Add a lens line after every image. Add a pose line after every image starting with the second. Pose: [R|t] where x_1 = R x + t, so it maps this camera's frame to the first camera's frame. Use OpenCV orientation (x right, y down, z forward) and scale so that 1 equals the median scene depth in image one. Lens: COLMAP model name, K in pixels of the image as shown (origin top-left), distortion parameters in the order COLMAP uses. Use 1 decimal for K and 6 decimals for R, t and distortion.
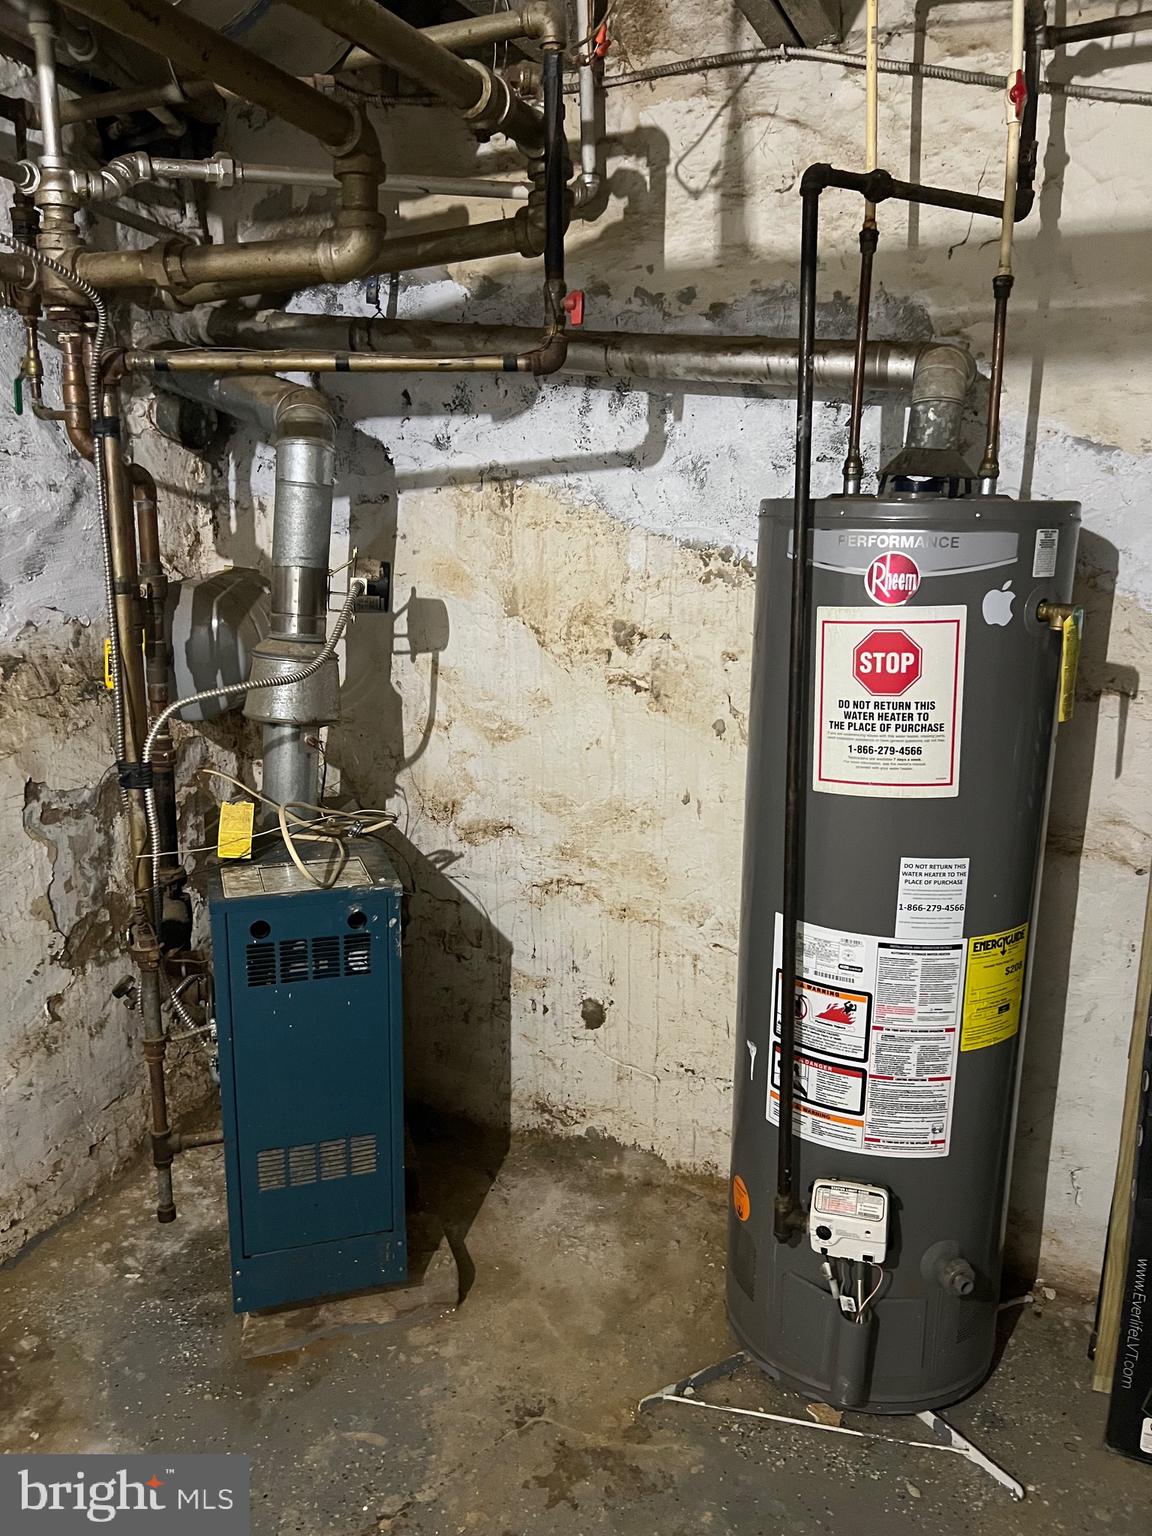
lens RADIAL K [[1148.0, 0, 579.0], [0, 1148.0, 770.5], [0, 0, 1]] dist [0.060312, -0.076412]
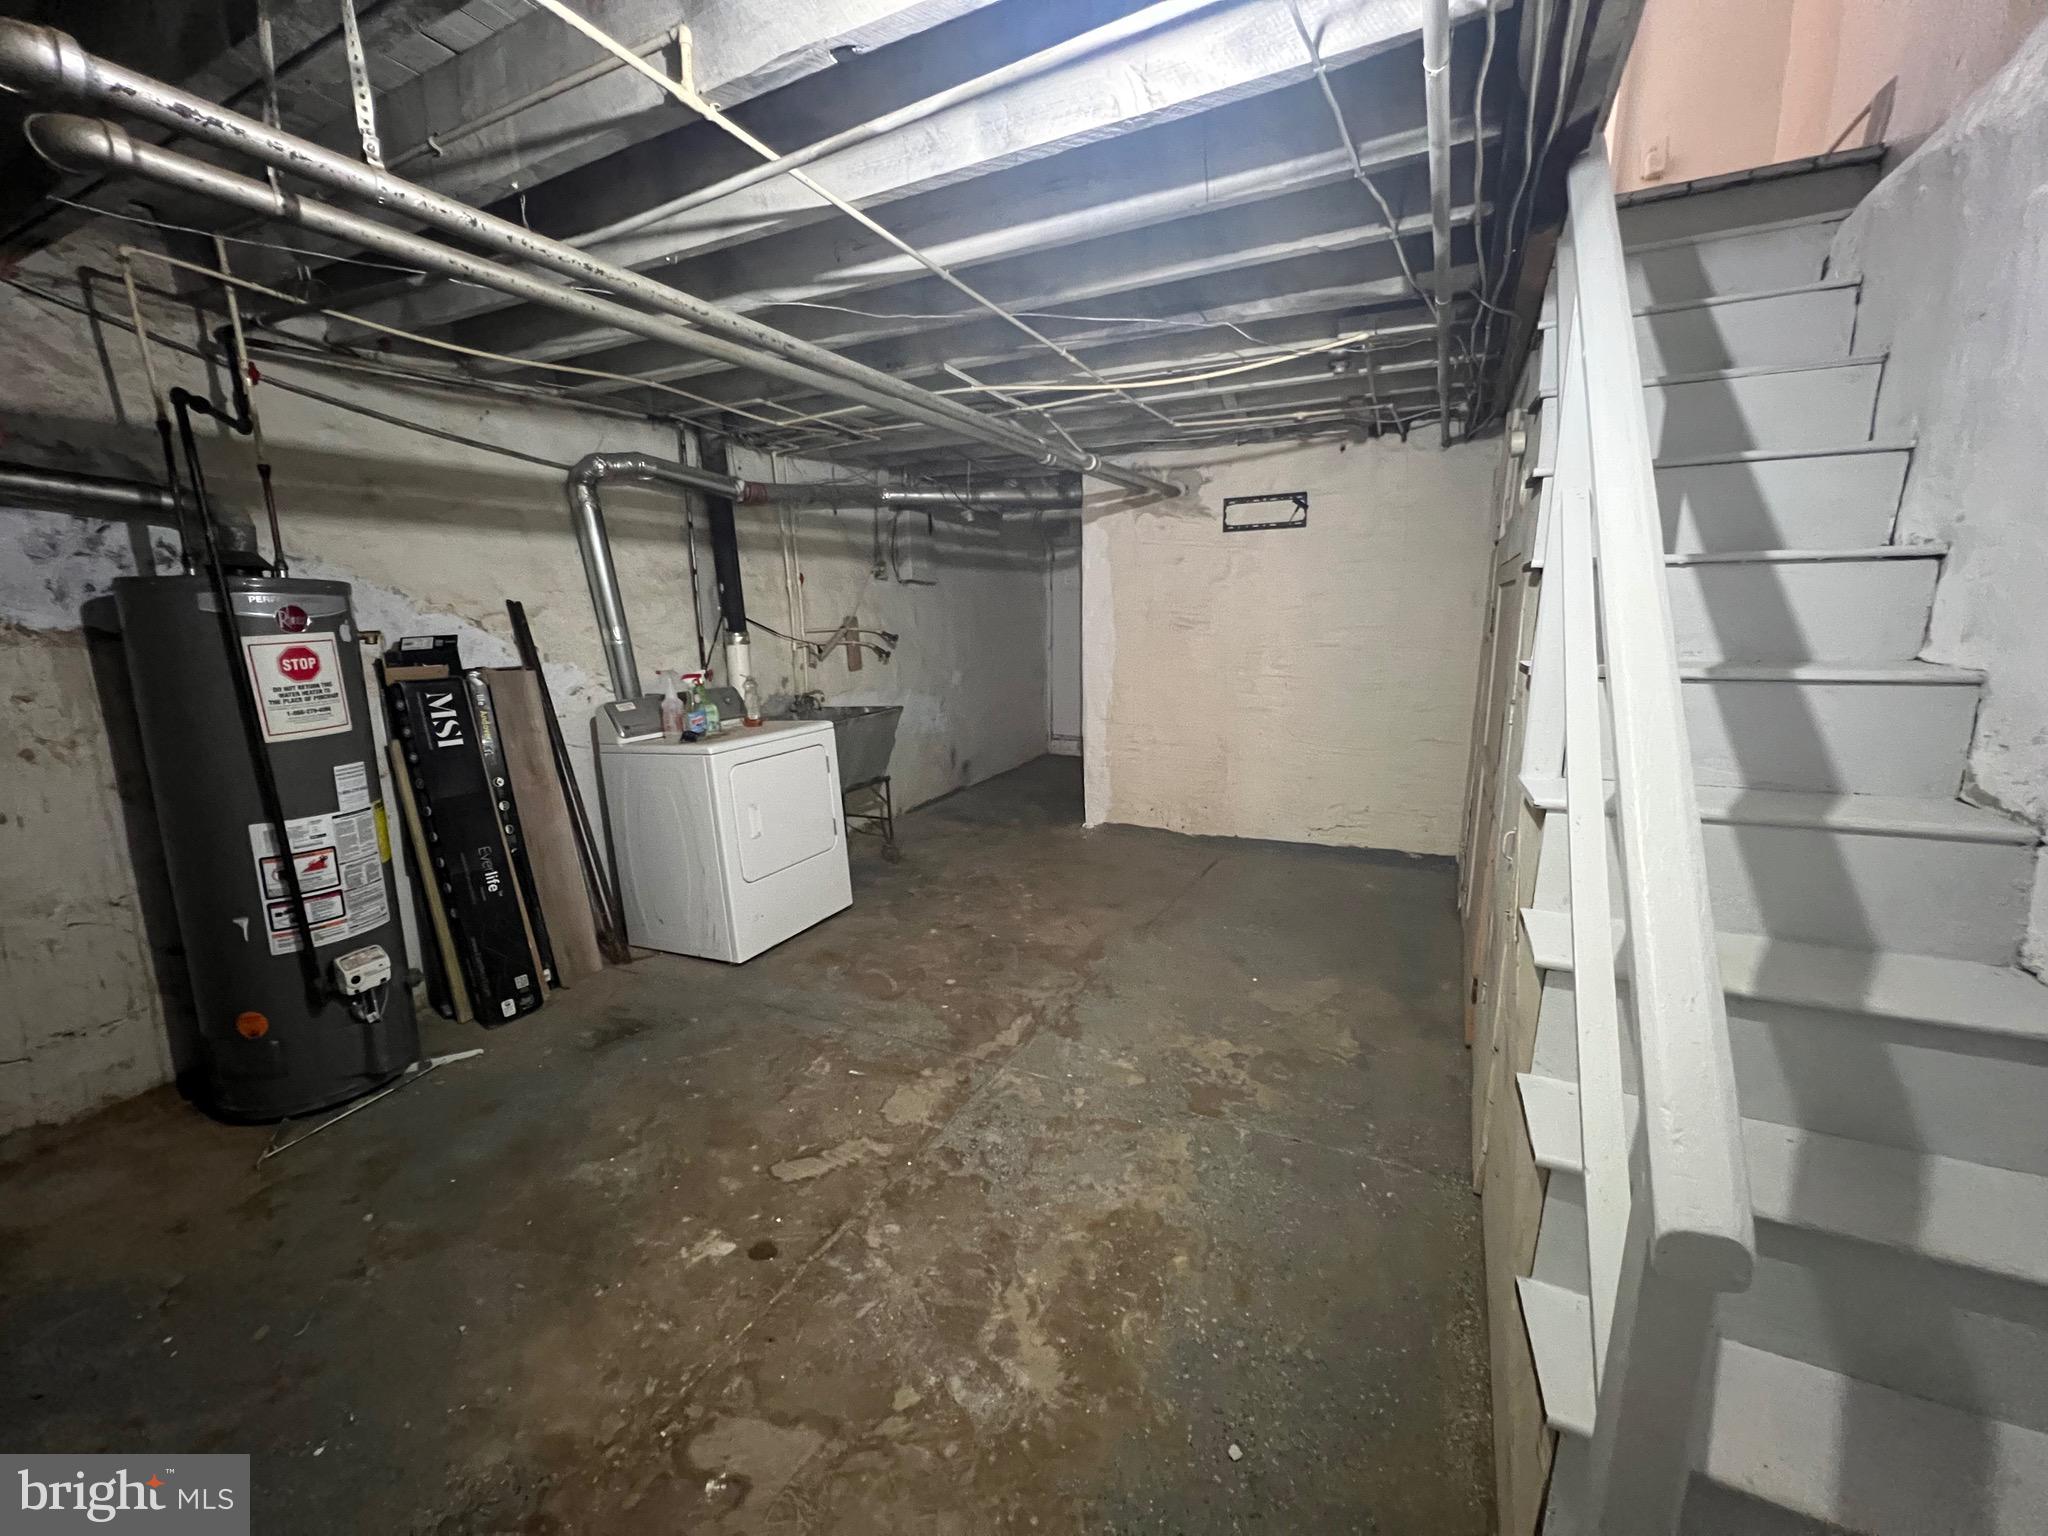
lens RADIAL K [[822.3, 0, 1029.8], [0, 822.3, 771.8], [0, 0, 1]] dist [-0.000157, 0.000542]
pose [[0.054333, -0.196323, 0.979033, -0.946697], [0.240864, 0.954105, 0.177957, 0.114034], [-0.969037, 0.226145, 0.099127, -0.231445]]
